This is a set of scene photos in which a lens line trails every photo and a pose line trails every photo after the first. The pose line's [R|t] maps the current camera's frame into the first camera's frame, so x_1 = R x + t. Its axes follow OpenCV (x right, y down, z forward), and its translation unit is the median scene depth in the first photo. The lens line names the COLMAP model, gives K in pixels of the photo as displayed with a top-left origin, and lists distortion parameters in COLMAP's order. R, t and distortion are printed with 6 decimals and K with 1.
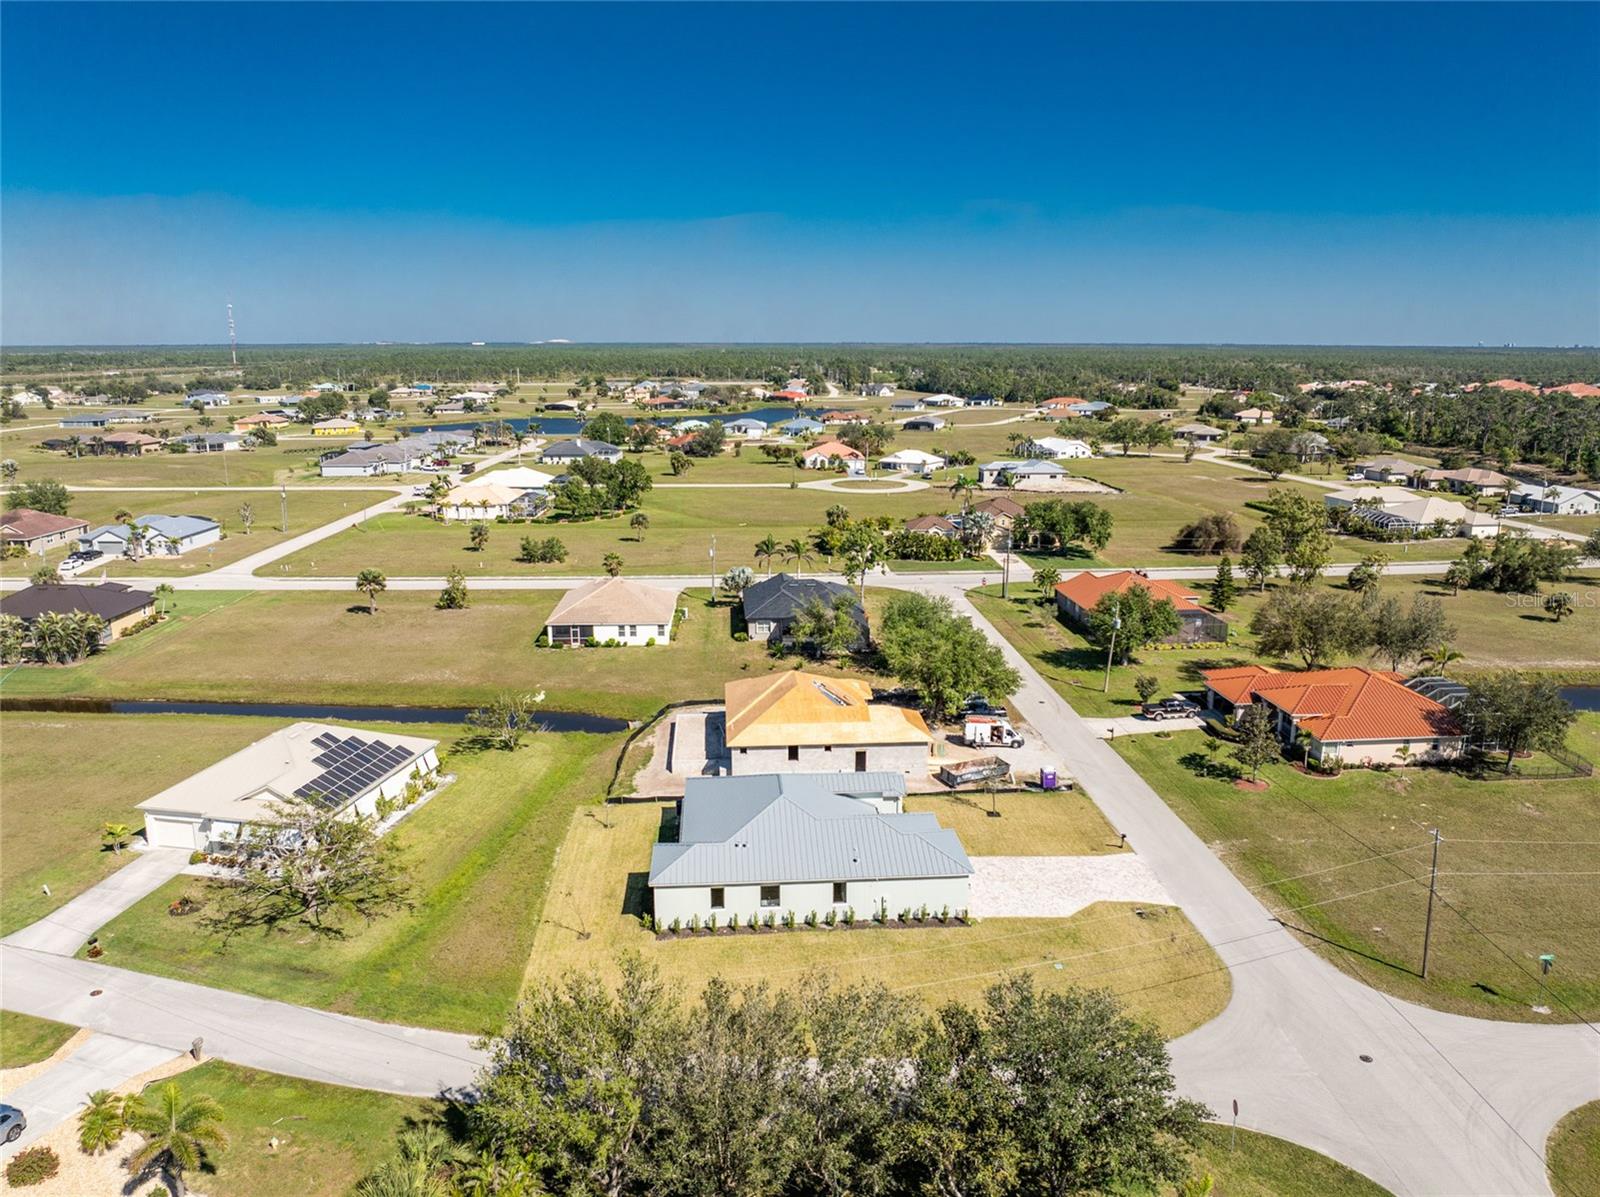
lens RADIAL K [[1137.5, 0, 807.5], [0, 1137.5, 572.4], [0, 0, 1]] dist [-0.039325, 0.000606]
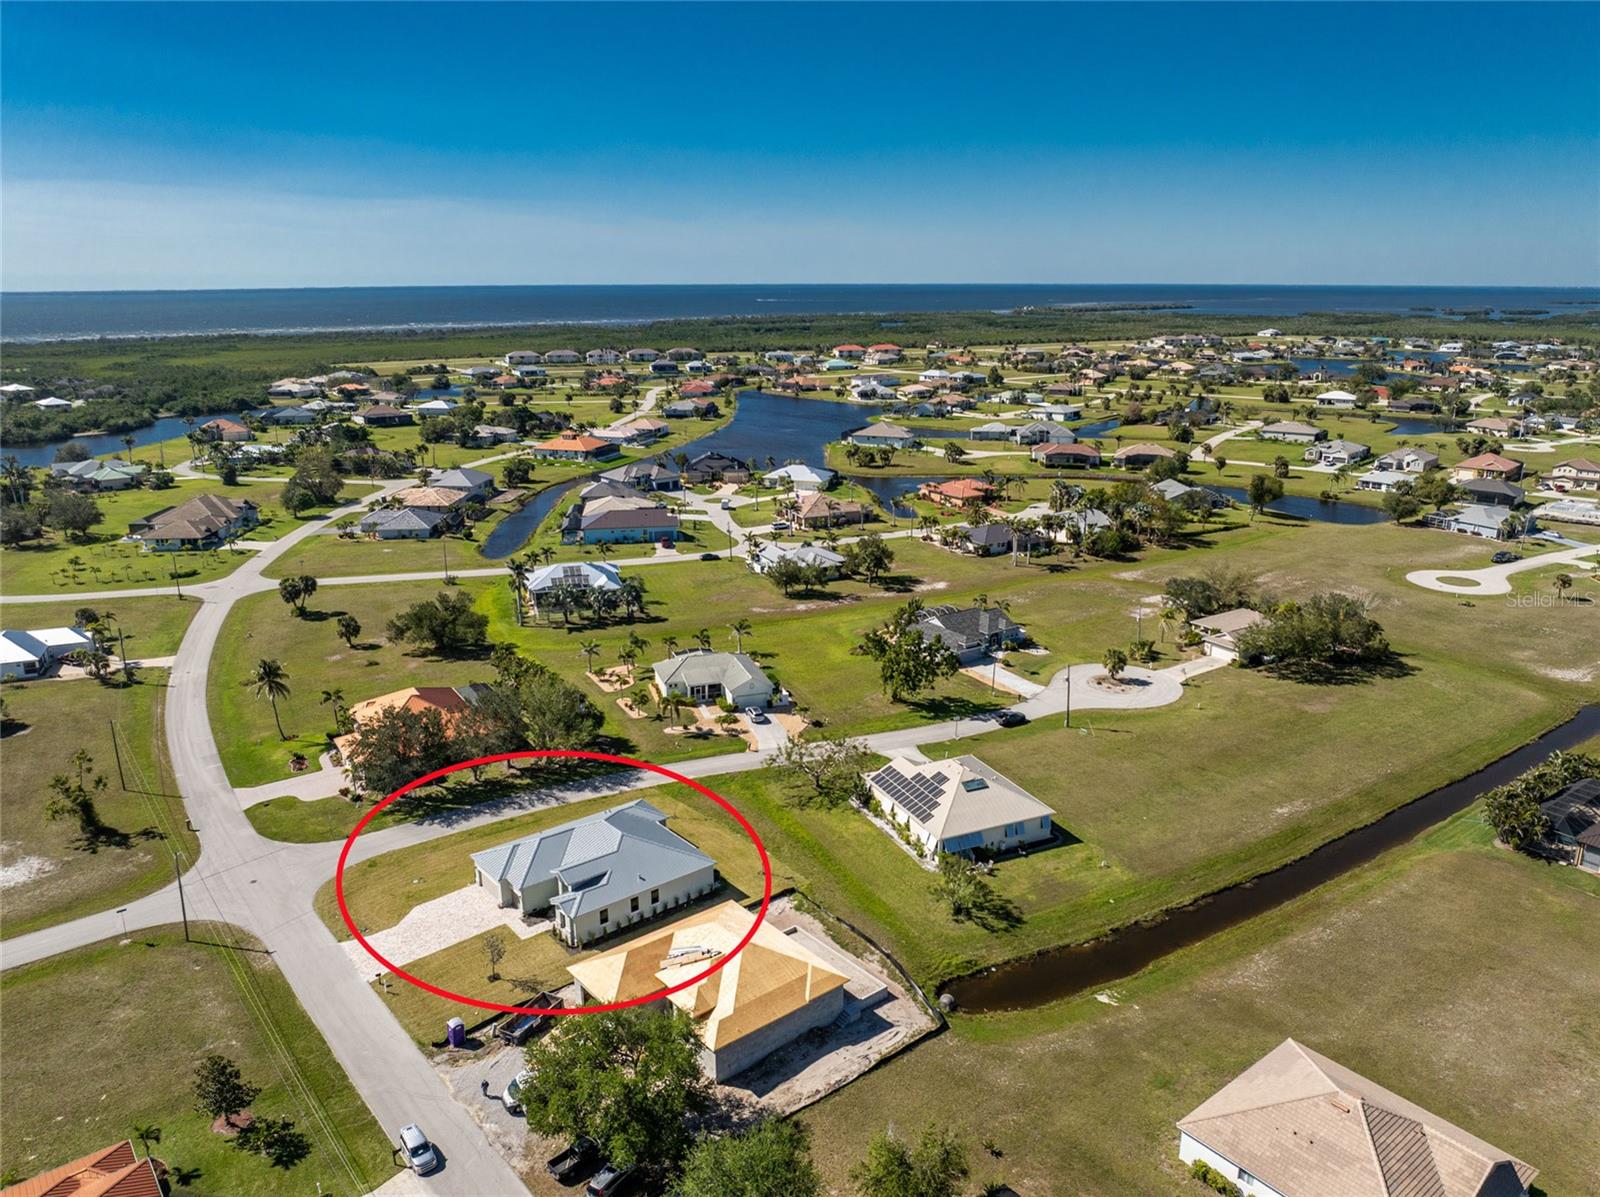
lens RADIAL K [[1137.5, 0, 807.5], [0, 1137.5, 572.4], [0, 0, 1]] dist [-0.039325, 0.000606]
pose [[-0.817710, 0.143452, -0.557469, 0.401438], [-0.111714, 0.910488, 0.398160, -0.537700], [0.564686, 0.387857, -0.728490, 1.540605]]
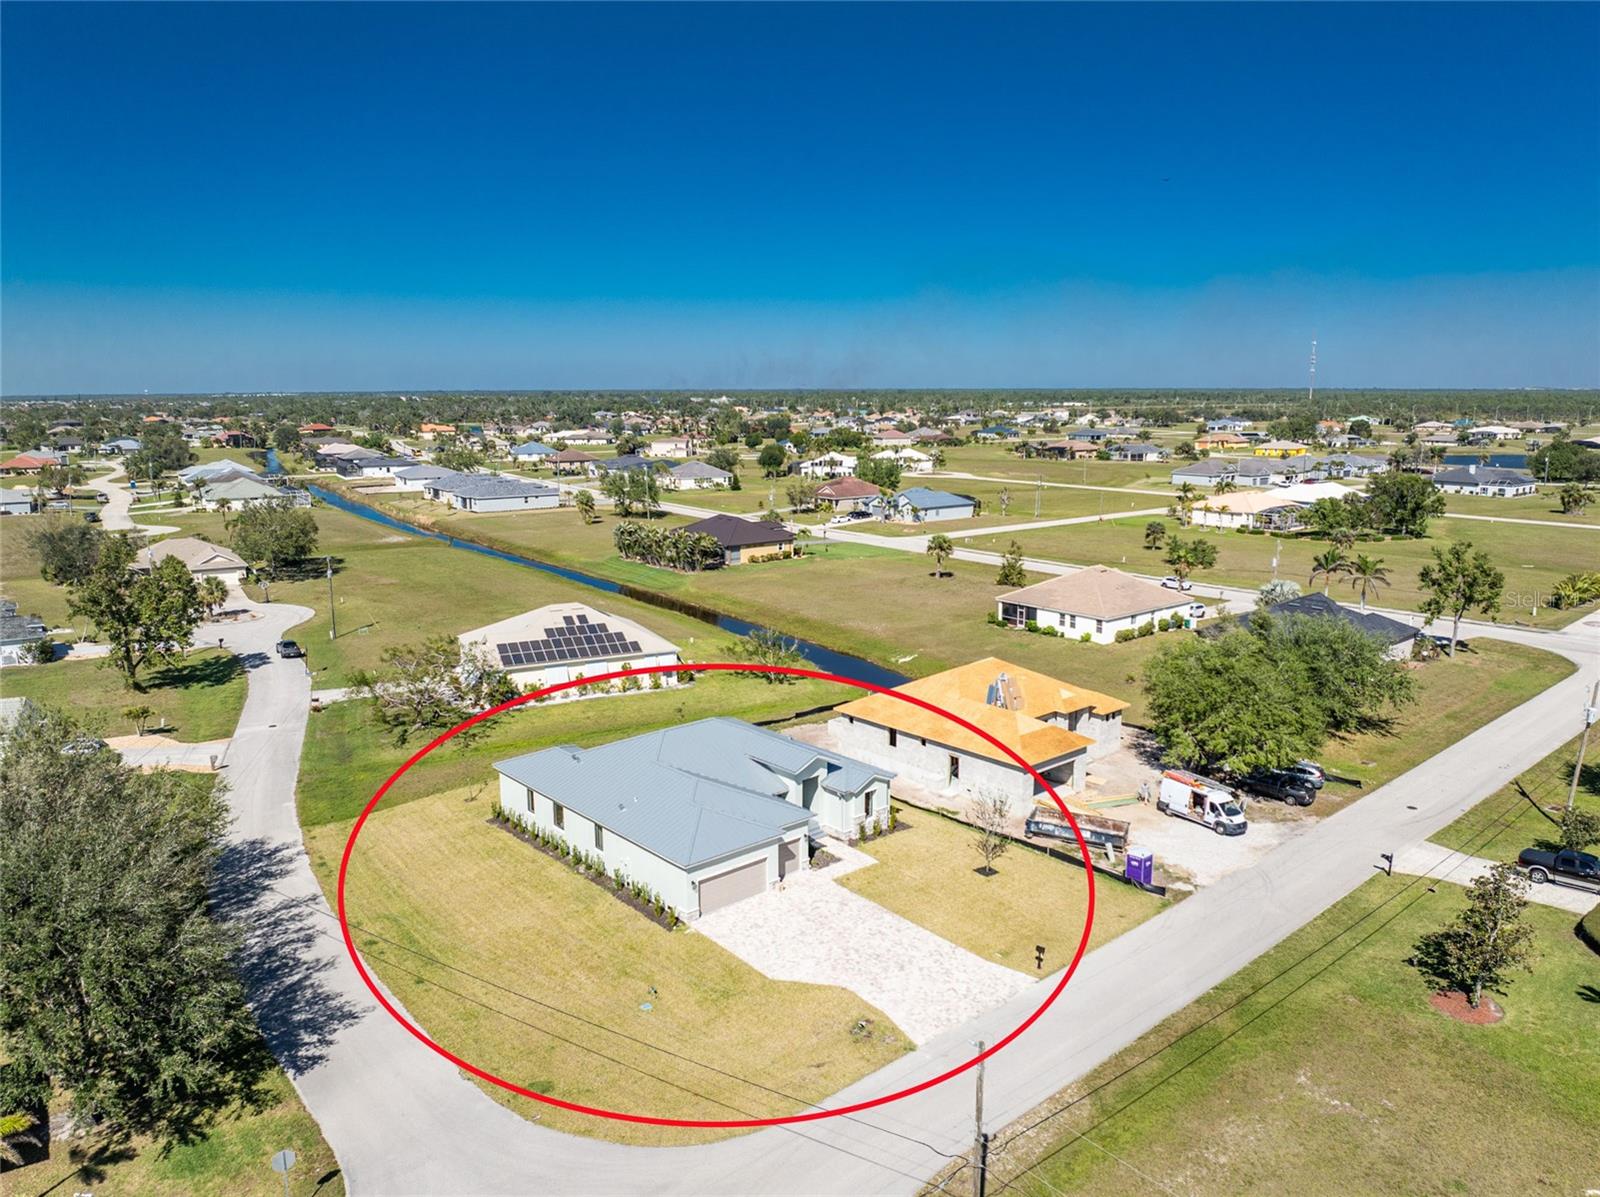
lens RADIAL K [[1137.5, 0, 807.5], [0, 1137.5, 572.4], [0, 0, 1]] dist [-0.039325, 0.000606]
pose [[0.603301, 0.123907, -0.787829, 0.528148], [-0.153906, 0.987376, 0.037434, 0.016233], [0.782522, 0.098668, 0.614755, 0.382520]]
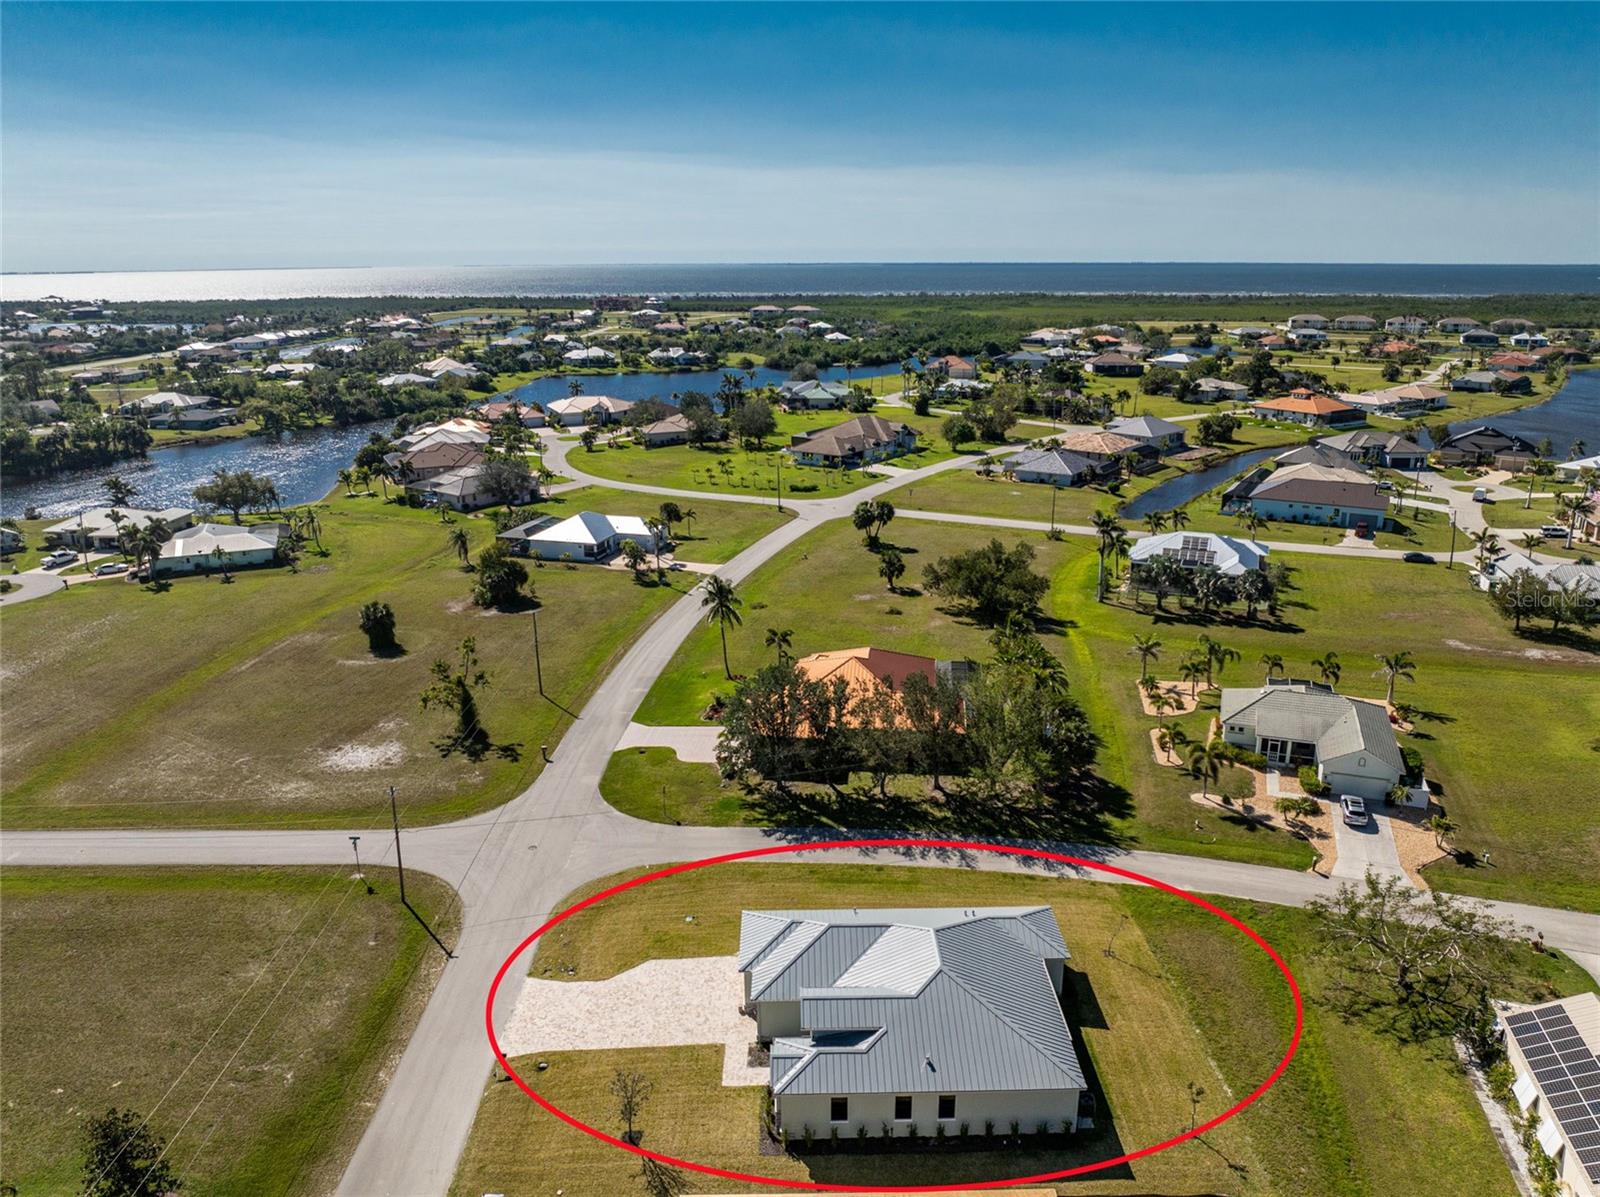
lens RADIAL K [[1137.5, 0, 807.5], [0, 1137.5, 572.4], [0, 0, 1]] dist [-0.039325, 0.000606]
pose [[-0.997742, -0.012405, 0.066011, 0.014980], [0.018476, 0.894189, 0.447308, -0.325437], [-0.064575, 0.447518, -0.891941, 1.204067]]
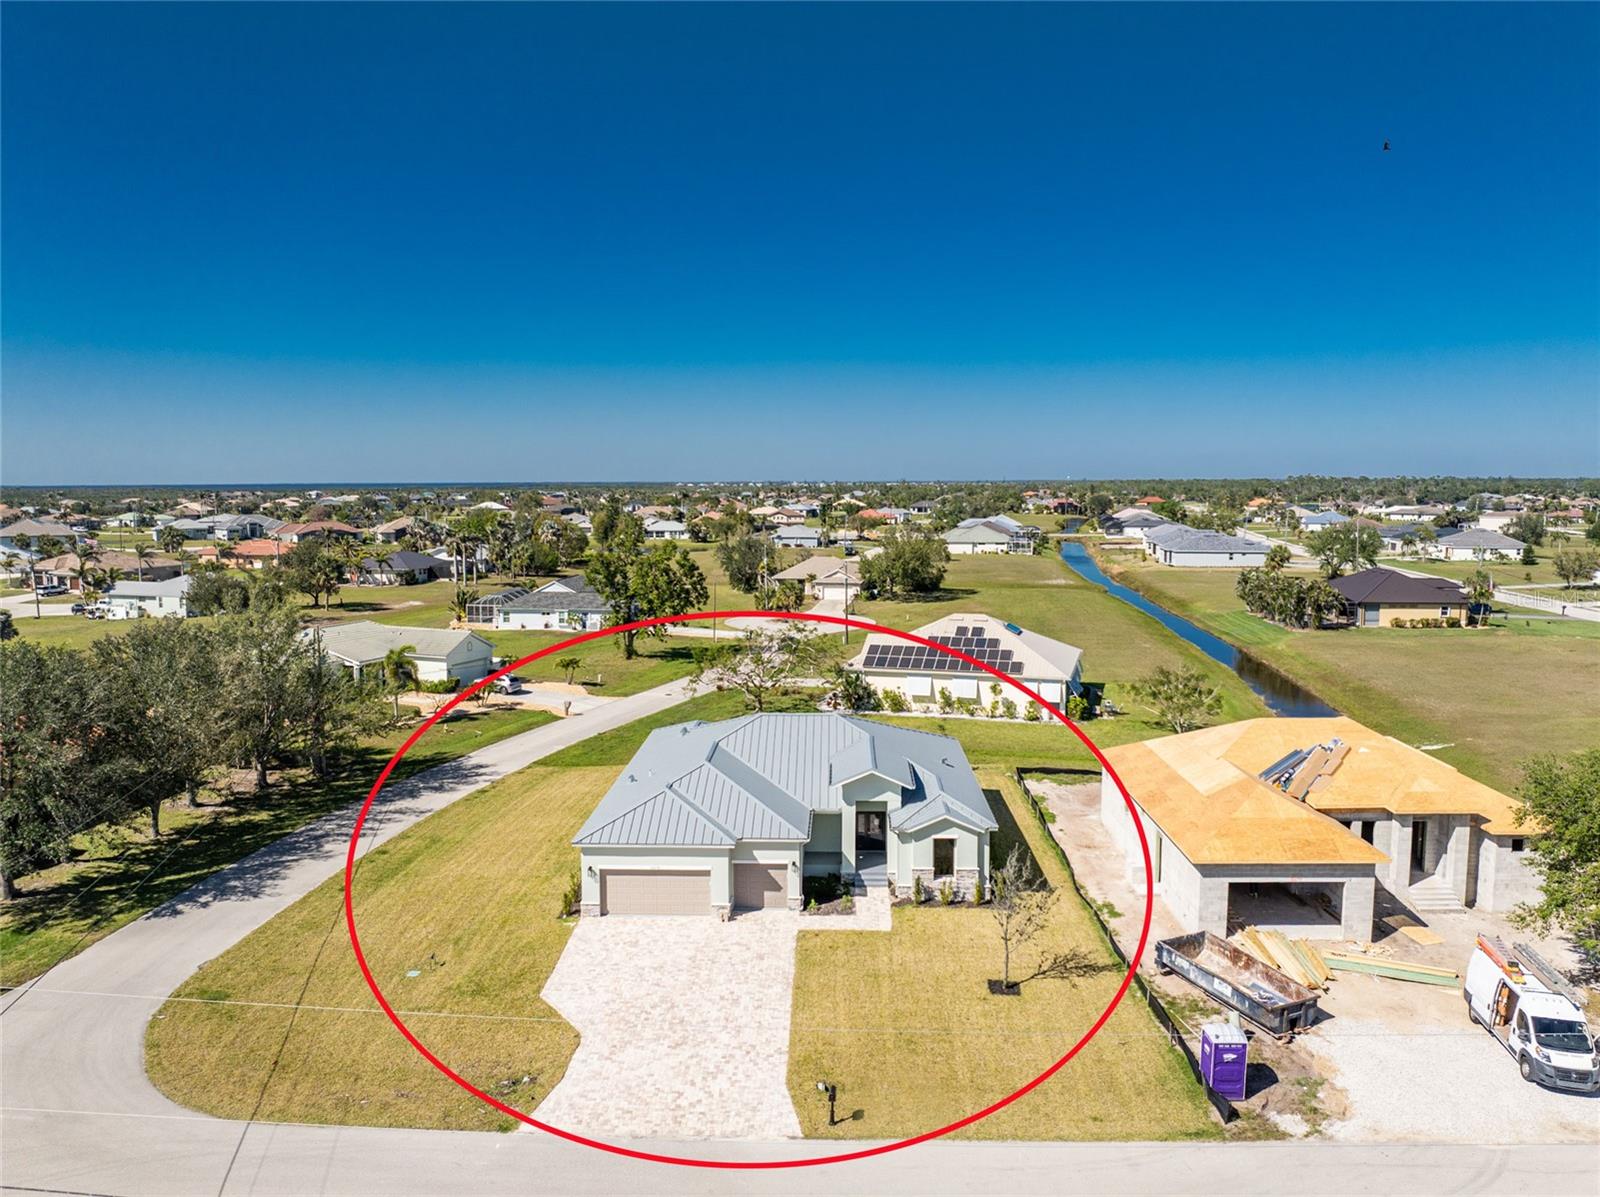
lens RADIAL K [[1137.5, 0, 807.5], [0, 1137.5, 572.4], [0, 0, 1]] dist [-0.039325, 0.000606]
pose [[-0.105722, 0.079230, -0.991234, 0.506215], [-0.193170, 0.976195, 0.098631, 0.018913], [0.975453, 0.201904, -0.087901, 0.776682]]
